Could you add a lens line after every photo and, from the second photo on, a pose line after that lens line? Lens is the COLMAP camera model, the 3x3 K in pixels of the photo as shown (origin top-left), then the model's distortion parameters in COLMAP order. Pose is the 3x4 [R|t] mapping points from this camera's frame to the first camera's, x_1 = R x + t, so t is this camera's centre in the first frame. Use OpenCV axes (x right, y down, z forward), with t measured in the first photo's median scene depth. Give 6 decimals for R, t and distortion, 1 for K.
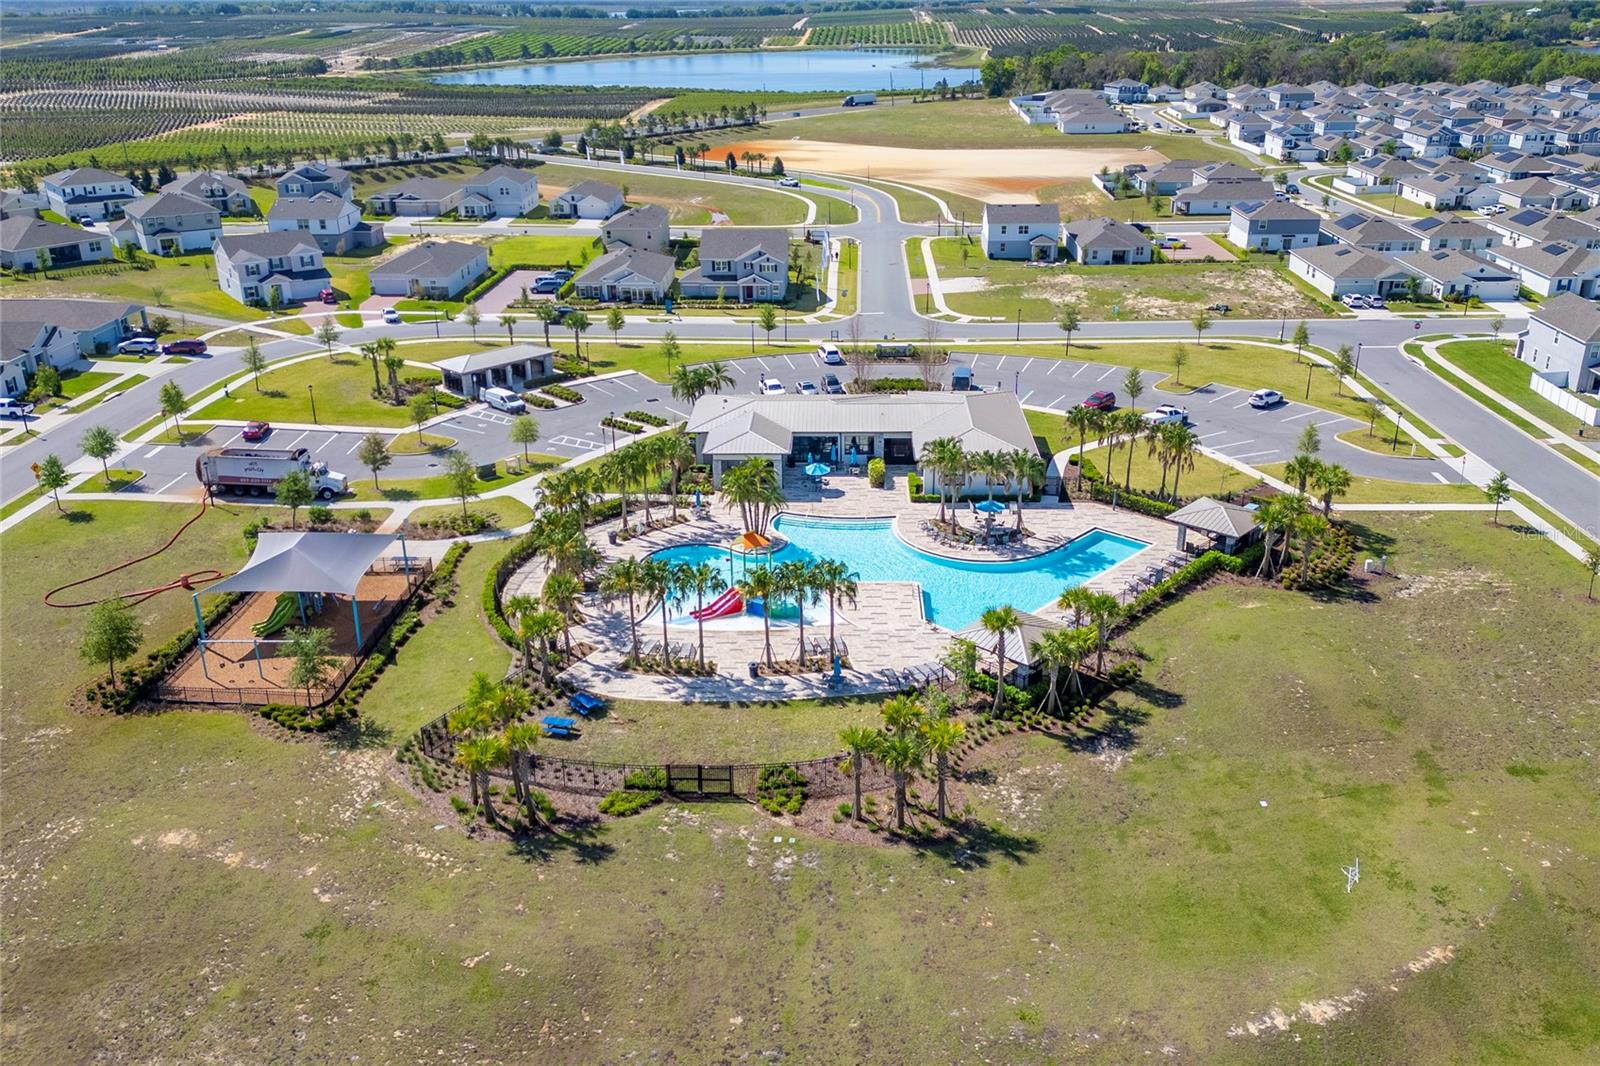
lens RADIAL K [[1325.4, 0, 827.5], [0, 1325.4, 532.4], [0, 0, 1]] dist [0.068840, -0.005928]
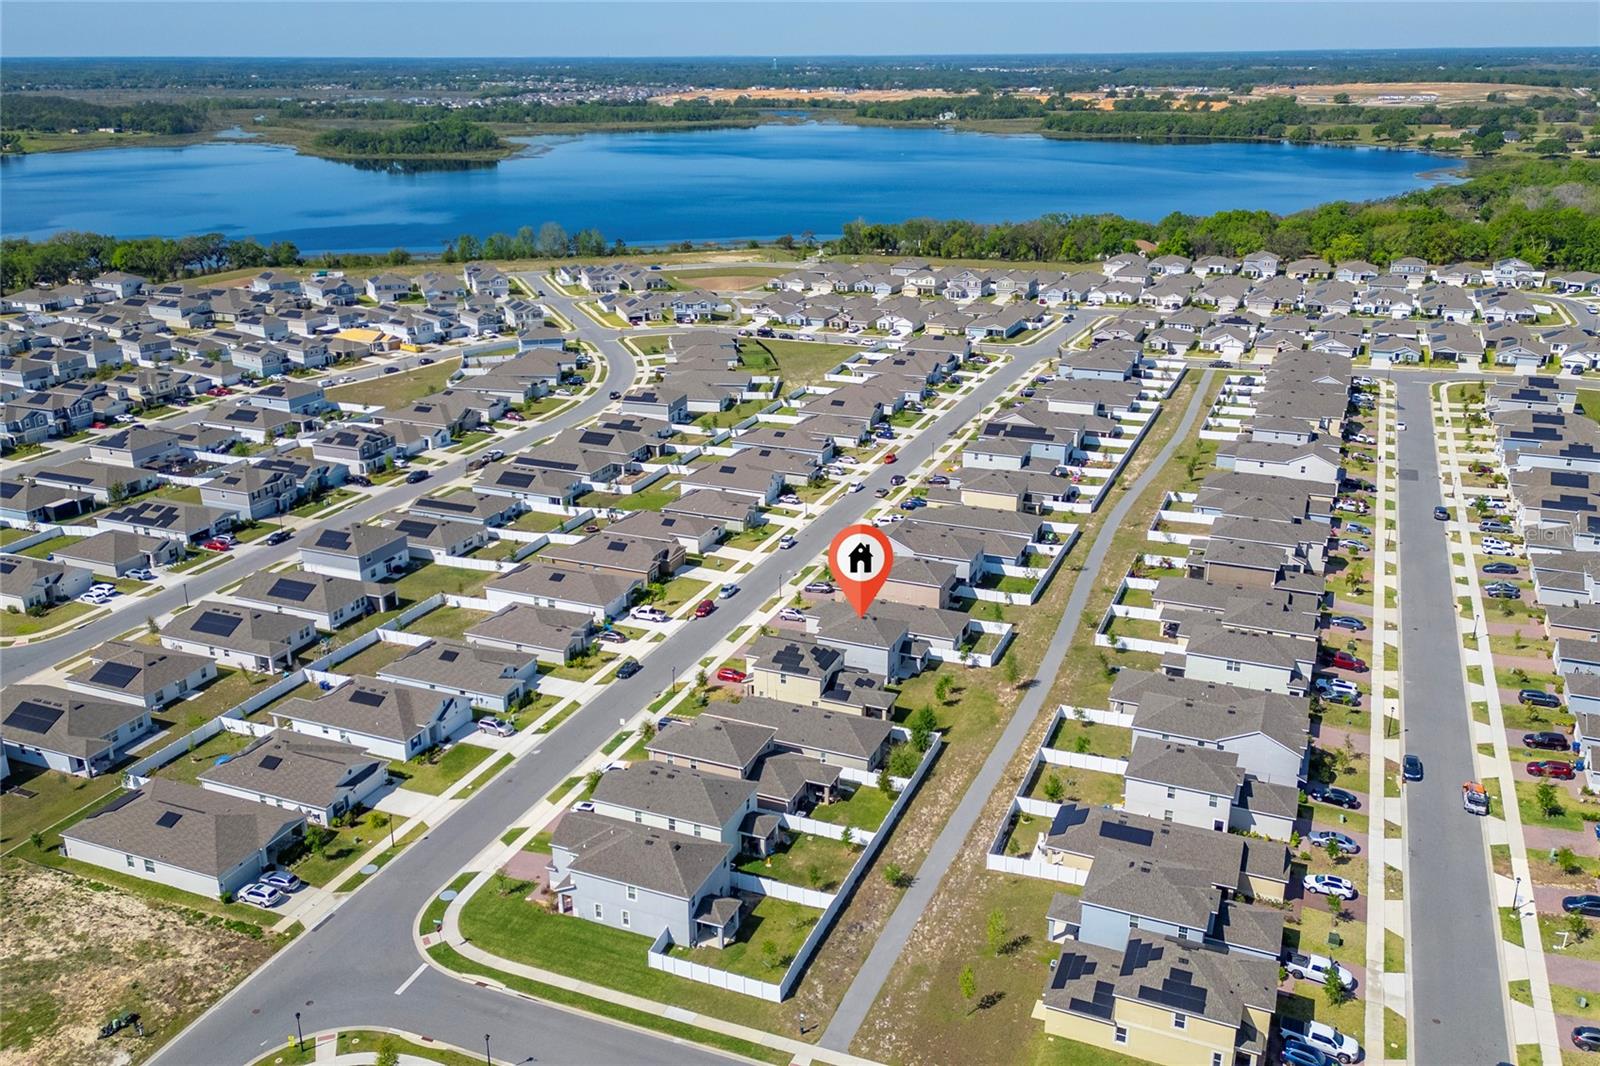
lens RADIAL K [[1316.0, 0, 800.0], [0, 1316.0, 533.0], [0, 0, 1]] dist [0.102892, -0.127284]
pose [[0.364030, -0.312327, 0.877459, -0.151550], [0.359222, 0.916290, 0.177119, -0.758689], [-0.859326, 0.250726, 0.445752, 0.767744]]
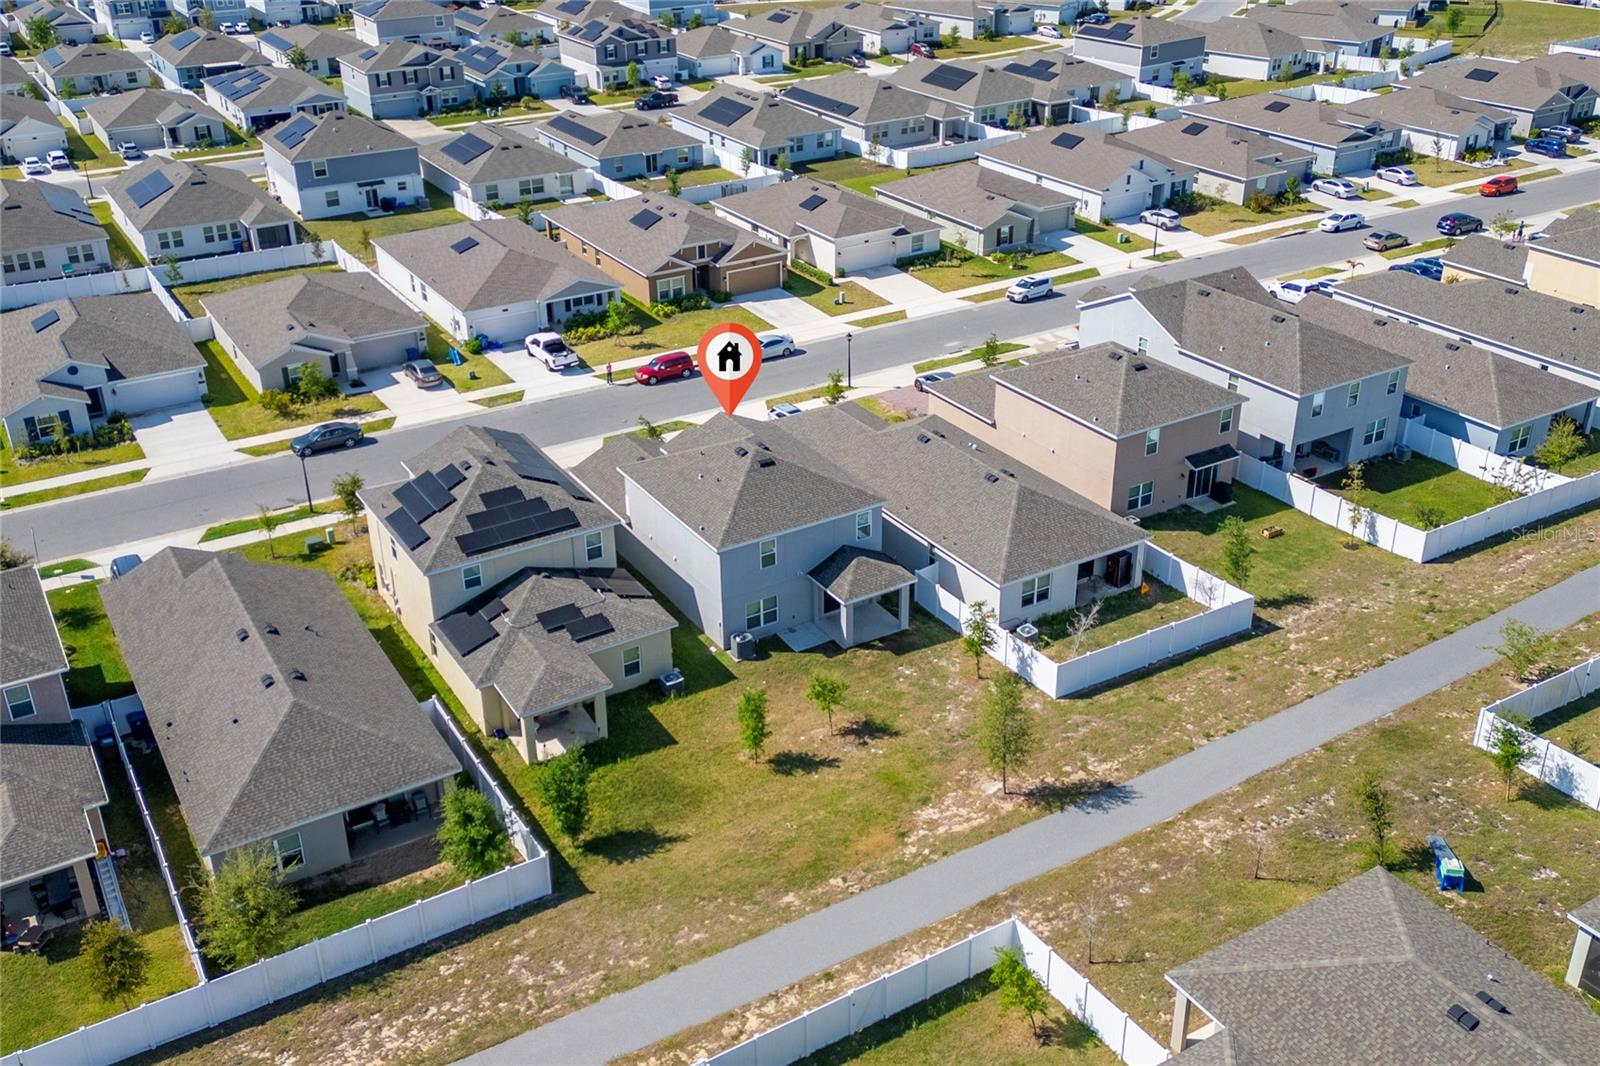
lens RADIAL K [[1468.5, 0, 800.0], [0, 1468.5, 533.0], [0, 0, 1]] dist [0.131975, -0.181781]
pose [[0.843924, -0.252110, 0.473532, 1.216862], [0.211863, 0.967570, 0.137558, -0.318823], [-0.492856, -0.015765, 0.869968, 0.897592]]
